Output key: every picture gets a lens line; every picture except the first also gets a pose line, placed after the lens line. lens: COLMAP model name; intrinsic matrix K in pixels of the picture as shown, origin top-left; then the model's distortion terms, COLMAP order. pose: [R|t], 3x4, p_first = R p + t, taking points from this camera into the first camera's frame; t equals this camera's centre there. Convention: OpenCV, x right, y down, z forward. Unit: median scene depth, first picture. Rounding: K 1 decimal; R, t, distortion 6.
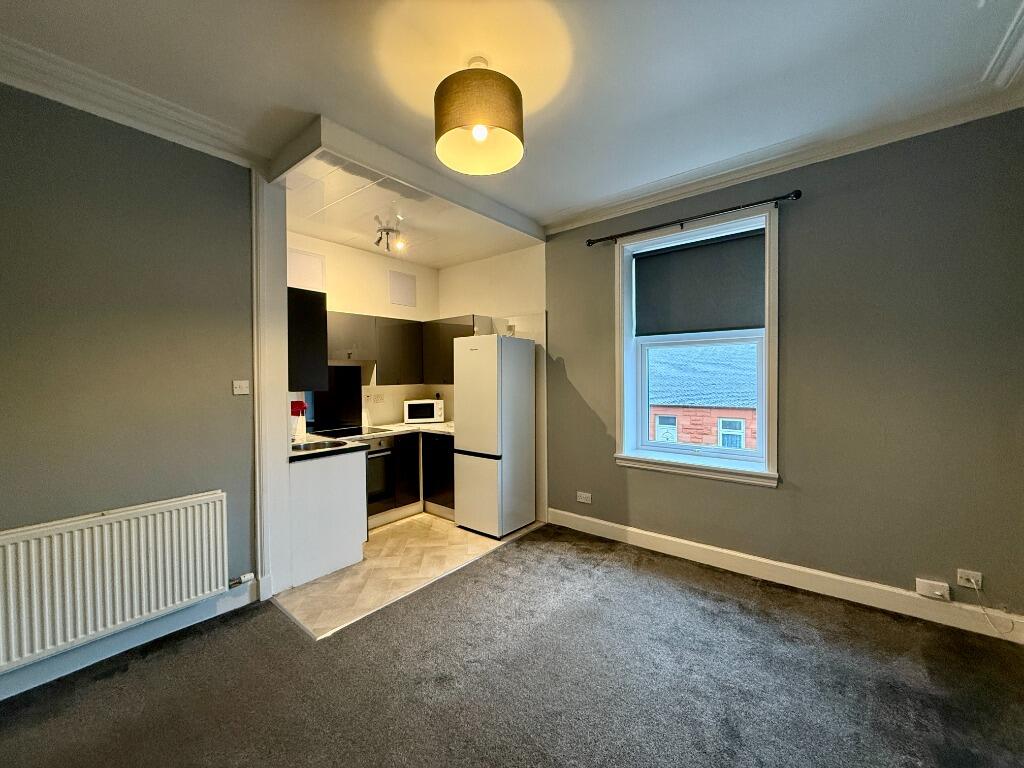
lens RADIAL K [[407.7, 0, 512.4], [0, 407.7, 383.7], [0, 0, 1]] dist [-0.001440, 0.000307]
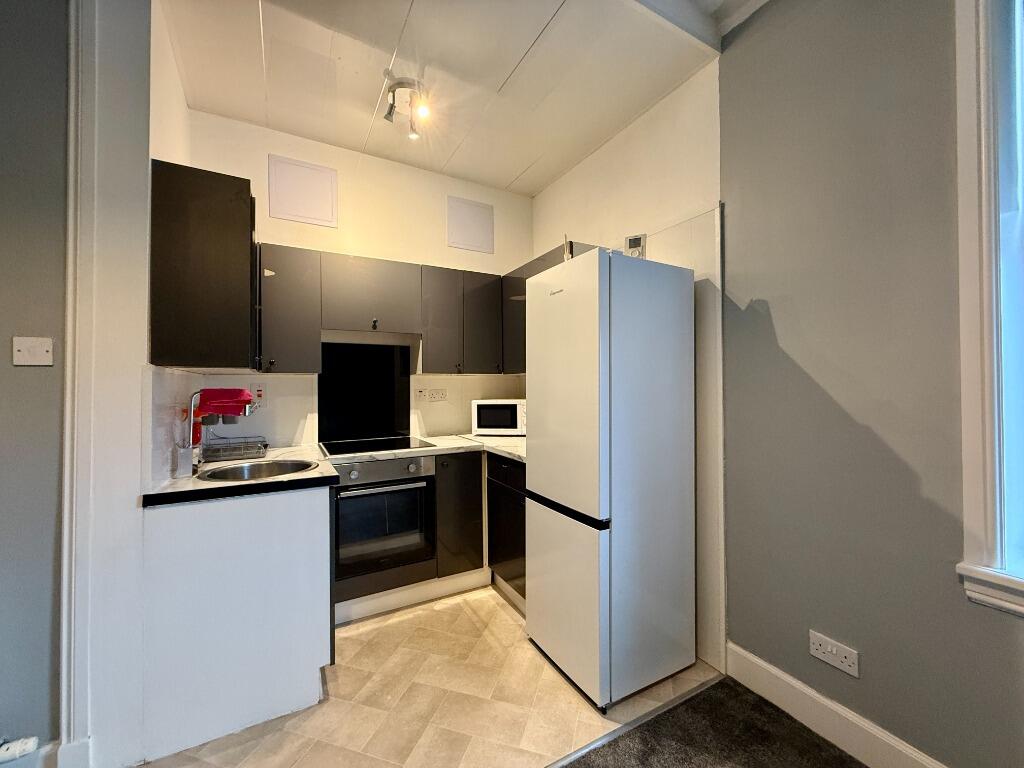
lens RADIAL K [[407.7, 0, 508.5], [0, 407.7, 383.5], [0, 0, 1]] dist [-0.001440, 0.000307]
pose [[0.923071, 0.000230, -0.384630, 0.039044], [-0.009223, 0.999726, -0.021537, 0.035115], [0.384519, 0.023428, 0.922820, 0.500980]]
